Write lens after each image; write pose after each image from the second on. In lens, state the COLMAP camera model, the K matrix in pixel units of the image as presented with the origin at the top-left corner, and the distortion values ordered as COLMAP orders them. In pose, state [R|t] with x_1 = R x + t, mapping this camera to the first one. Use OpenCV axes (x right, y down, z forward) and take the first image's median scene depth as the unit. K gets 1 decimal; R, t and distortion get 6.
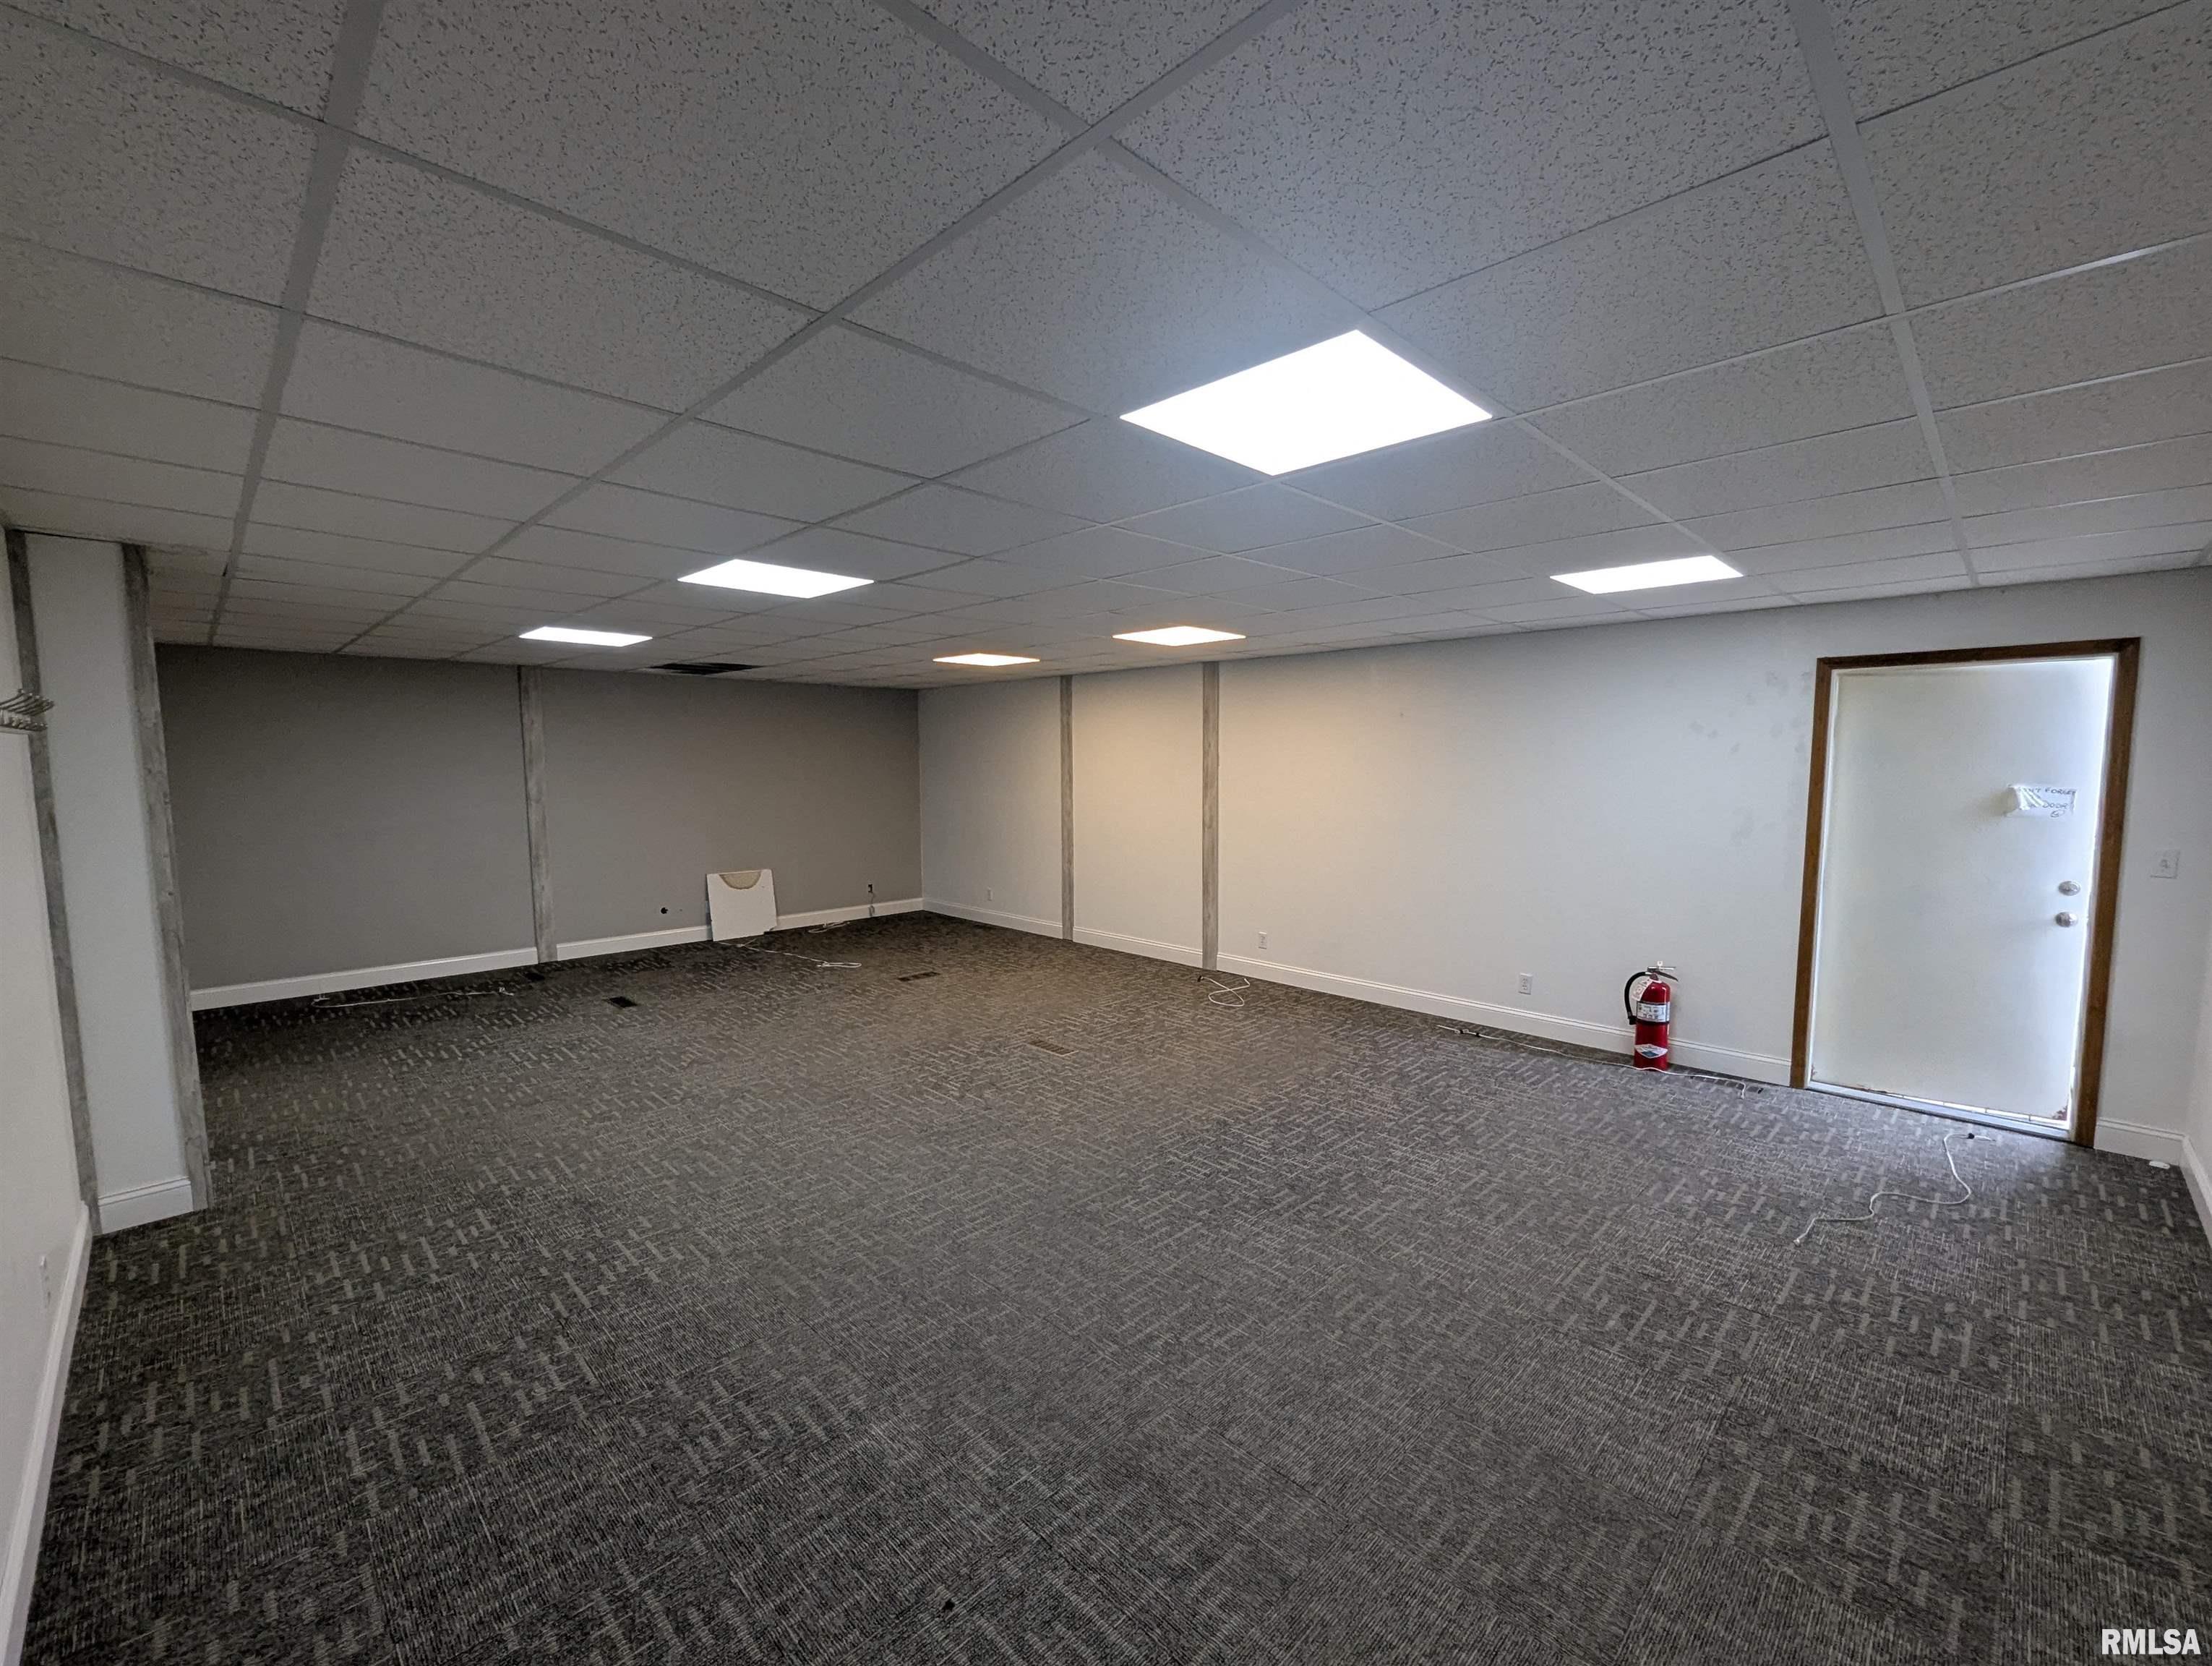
lens RADIAL K [[911.0, 0, 1107.1], [0, 911.0, 841.3], [0, 0, 1]] dist [-0.002075, -0.000183]
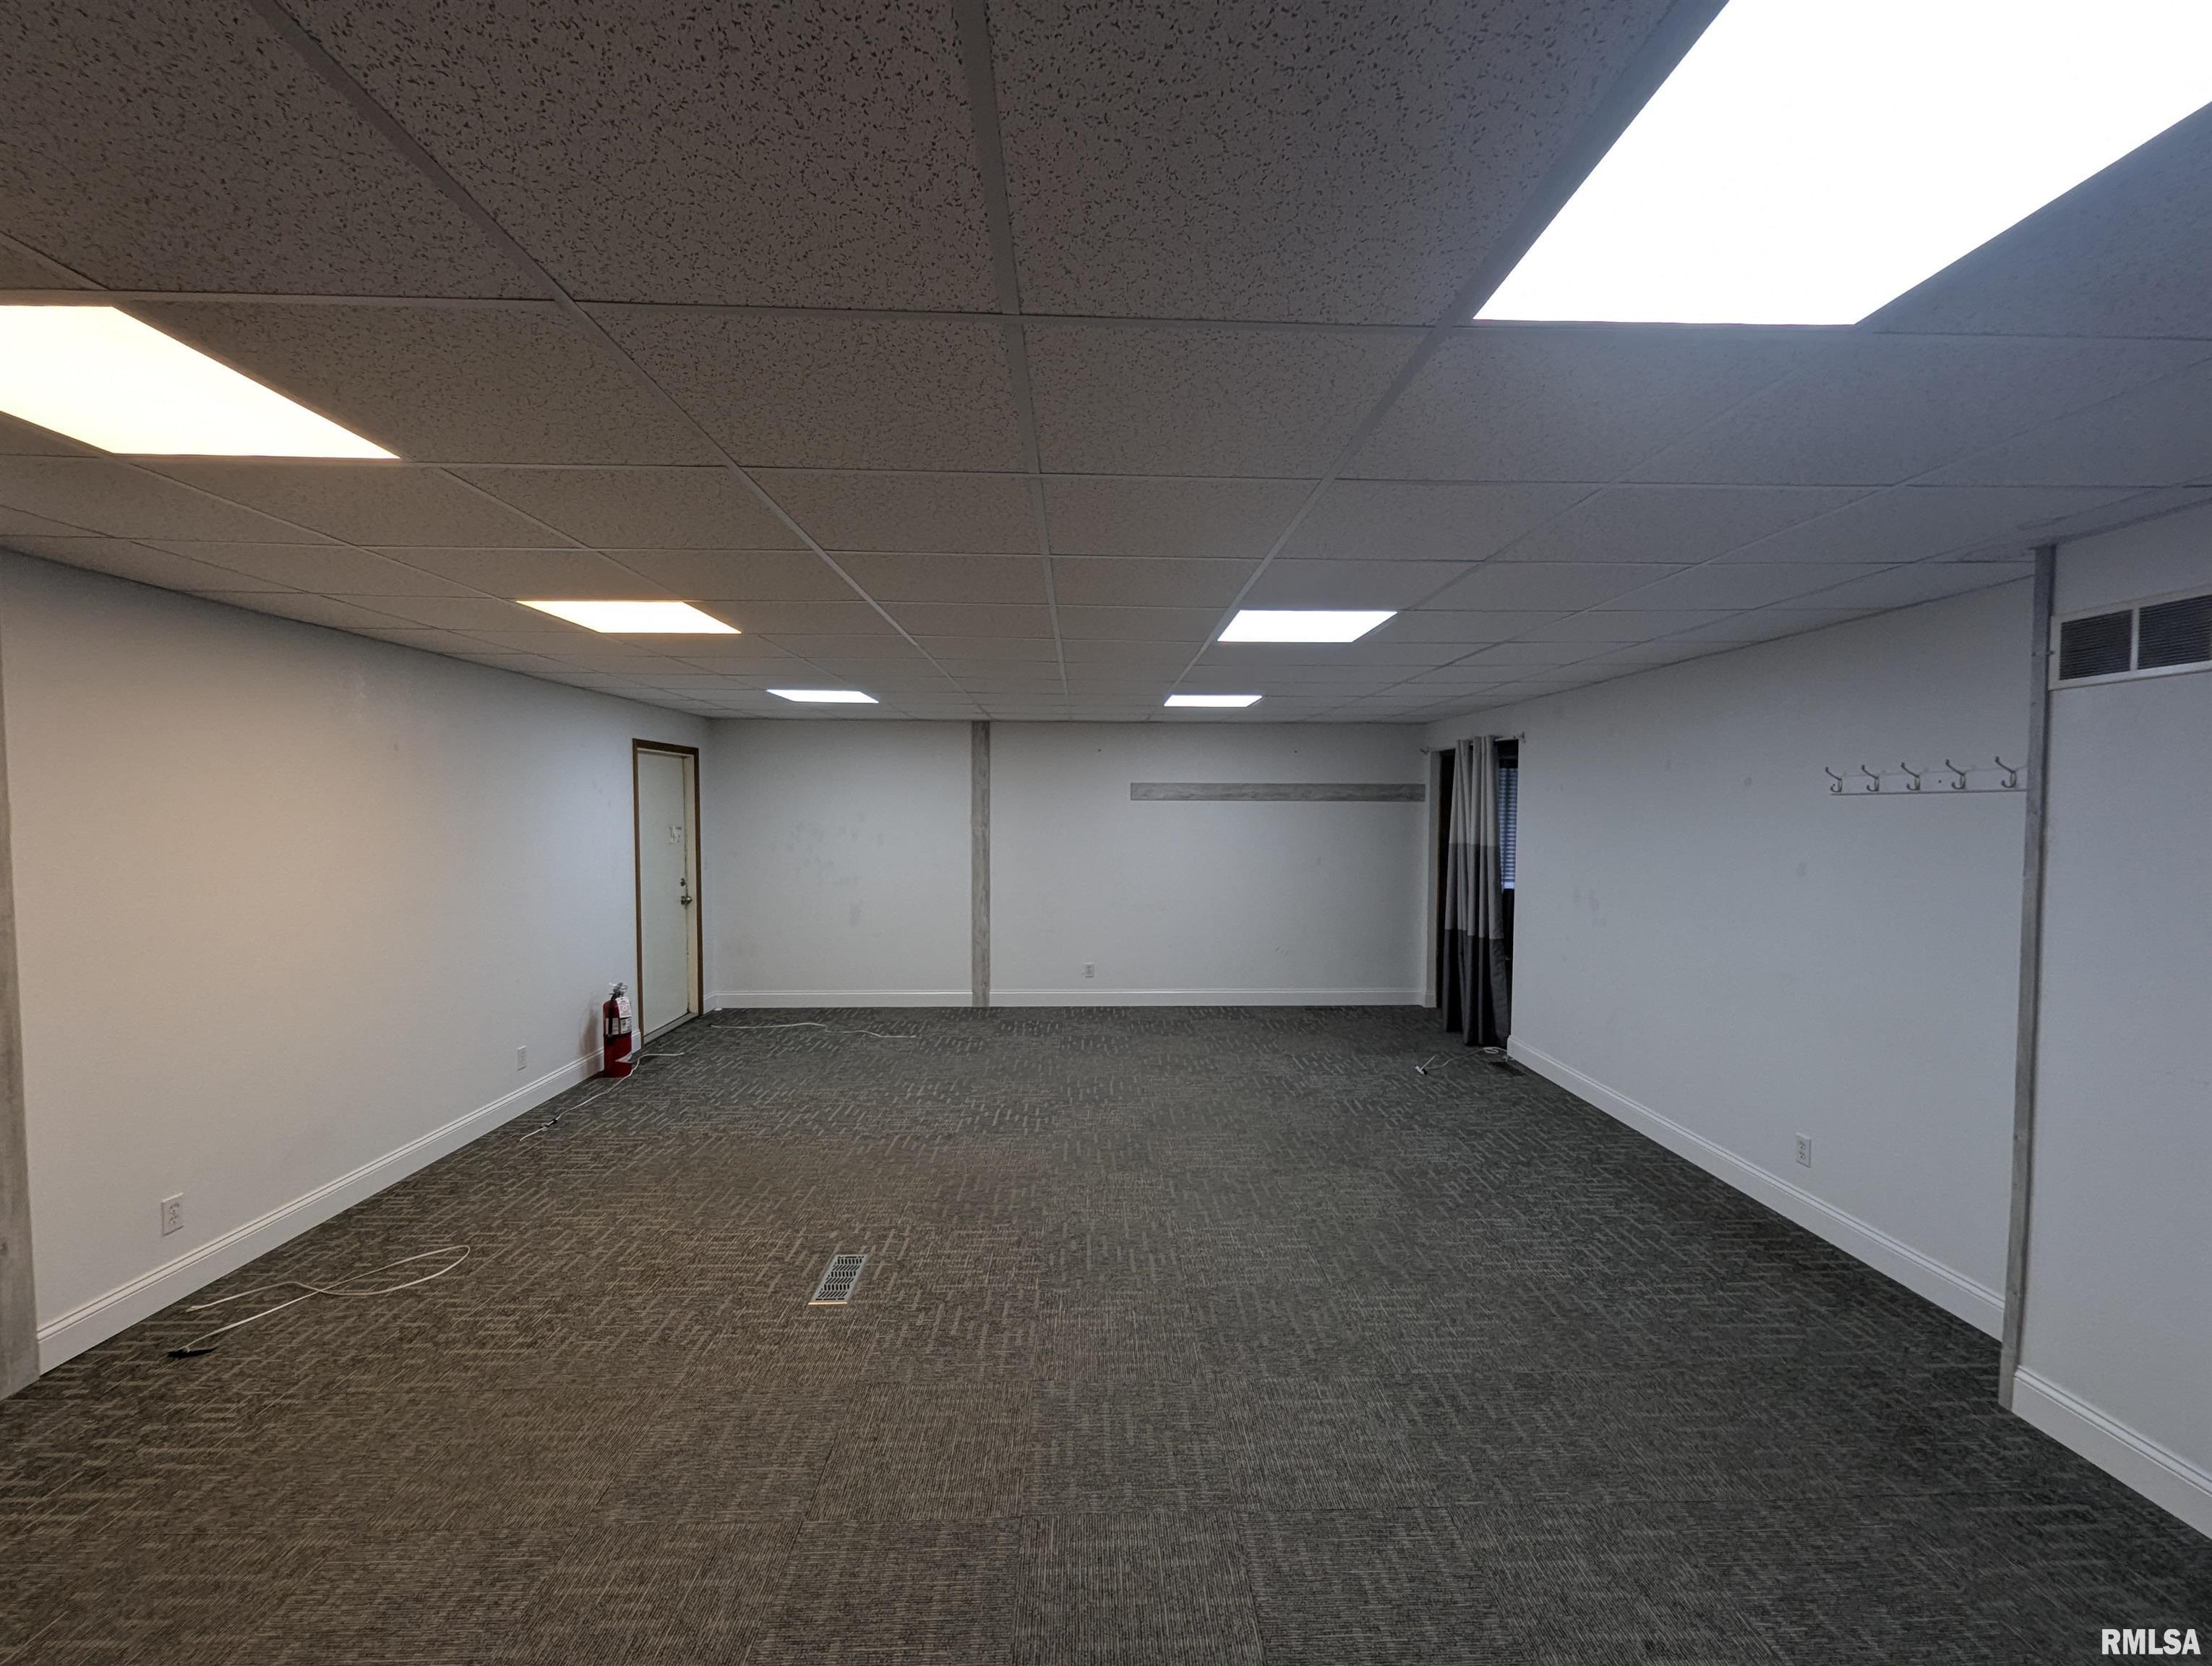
lens RADIAL K [[911.0, 0, 1108.0], [0, 911.0, 835.0], [0, 0, 1]] dist [-0.002075, -0.000183]
pose [[-0.723668, -0.022246, 0.689789, -0.727479], [0.058947, 0.993836, 0.093894, -0.142820], [-0.687626, 0.108609, -0.717896, 1.525519]]
